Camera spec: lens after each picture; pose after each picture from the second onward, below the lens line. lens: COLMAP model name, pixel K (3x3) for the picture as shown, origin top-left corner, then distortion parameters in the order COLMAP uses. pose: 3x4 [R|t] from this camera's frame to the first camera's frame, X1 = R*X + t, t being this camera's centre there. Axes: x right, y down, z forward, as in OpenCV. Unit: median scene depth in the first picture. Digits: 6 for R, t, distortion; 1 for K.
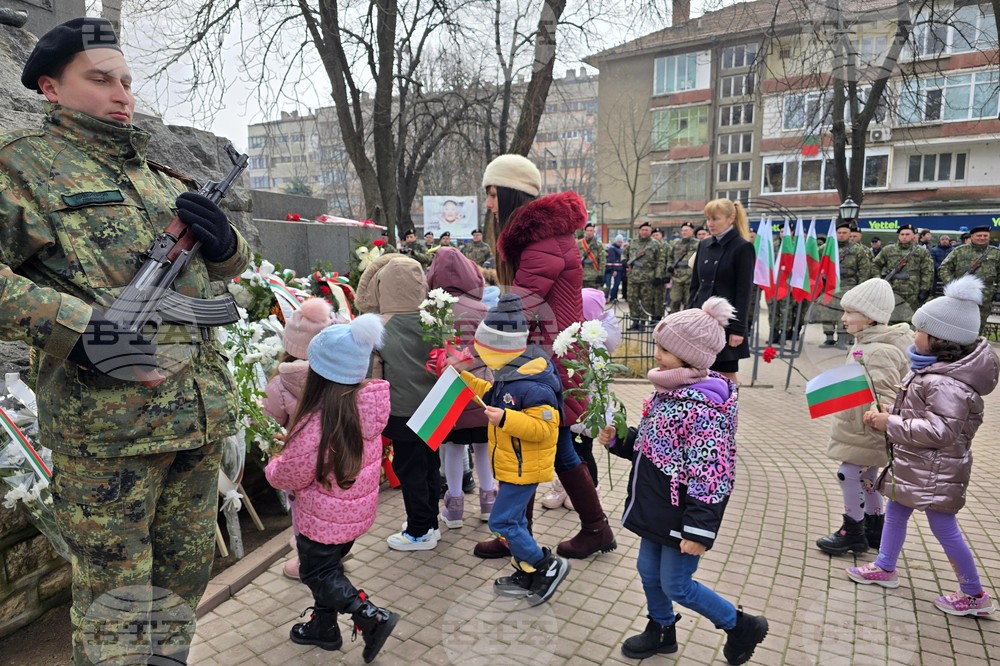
lens RADIAL K [[687.4, 0, 527.5], [0, 687.4, 349.0], [0, 0, 1]] dist [0.058331, -0.055179]
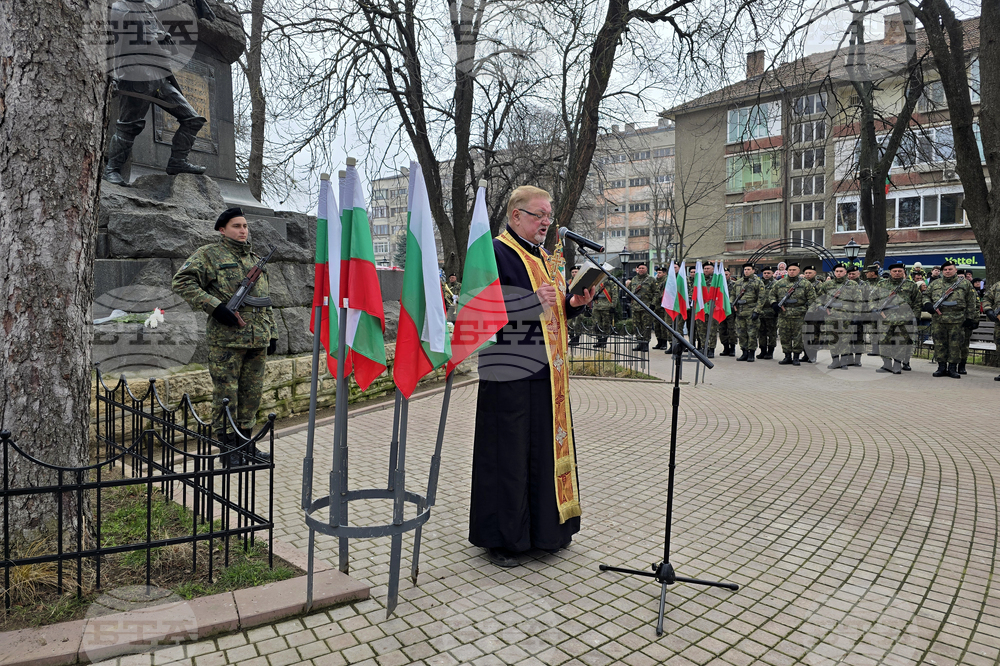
lens RADIAL K [[687.4, 0, 521.6], [0, 687.4, 326.1], [0, 0, 1]] dist [0.058331, -0.055179]
pose [[0.985802, 0.003010, -0.167884, 0.117295], [-0.017925, 0.996013, -0.087392, 0.029683], [0.166952, 0.089160, 0.981925, -0.175183]]
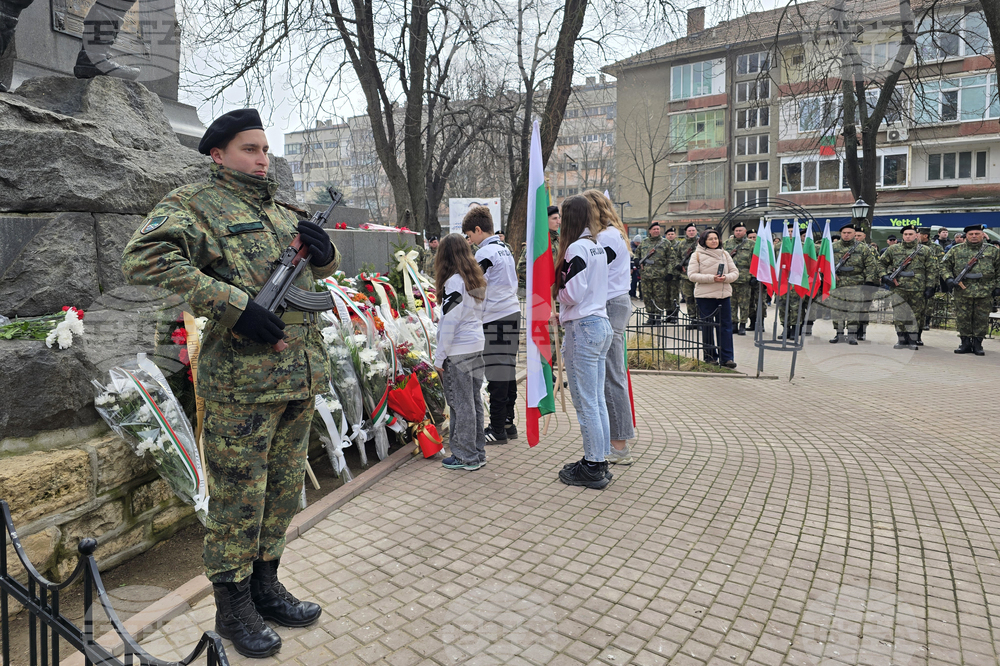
lens RADIAL K [[687.4, 0, 514.2], [0, 687.4, 284.1], [0, 0, 1]] dist [0.058331, -0.055179]
pose [[0.998623, -0.003960, -0.052305, 0.003363], [-0.000817, 0.995852, -0.090985, 0.003646], [0.052448, 0.090903, 0.994478, -0.039038]]
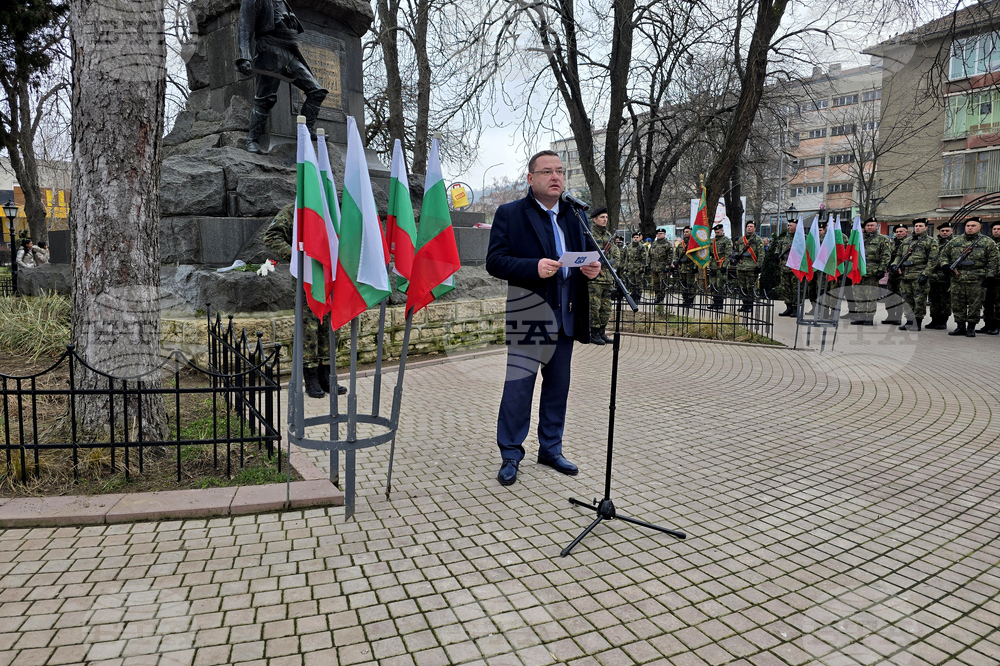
lens RADIAL K [[687.4, 0, 504.0], [0, 687.4, 336.1], [0, 0, 1]] dist [0.058331, -0.055179]
pose [[0.897468, 0.051575, -0.438054, 0.181609], [-0.061539, 0.998068, -0.008569, 0.033221], [0.436765, 0.034648, 0.898908, -0.165715]]
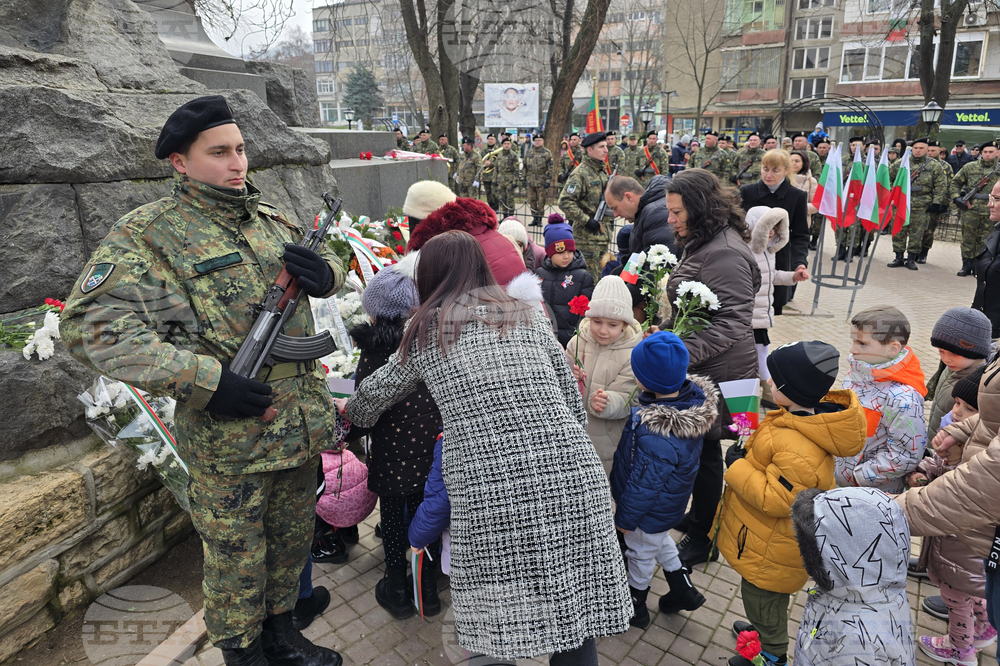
lens RADIAL K [[687.4, 0, 524.4], [0, 687.4, 291.7], [0, 0, 1]] dist [0.058331, -0.055179]
pose [[0.995831, 0.026251, -0.087360, -0.000331], [-0.018861, 0.996255, 0.084378, -0.025834], [0.089247, -0.082378, 0.992597, -0.011477]]
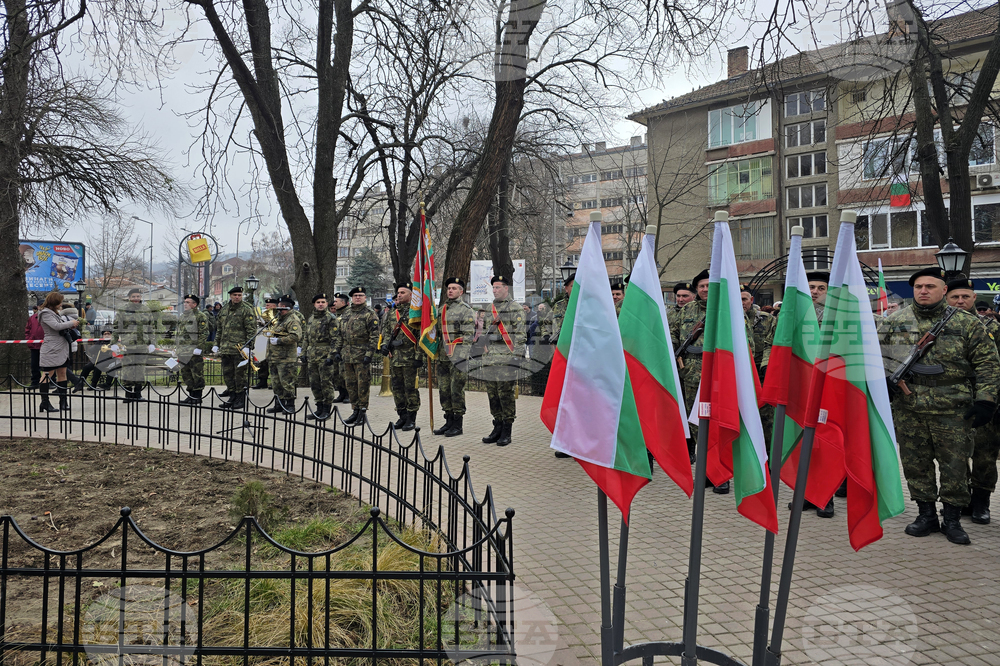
lens RADIAL K [[670.0, 0, 502.0], [0, 670.0, 287.4], [0, 0, 1]] dist [0.035836, -0.028444]
pose [[0.985549, -0.005263, -0.169308, 0.149853], [-0.025755, 0.983241, -0.180482, -0.047613], [0.167421, 0.182235, 0.968897, 0.310002]]
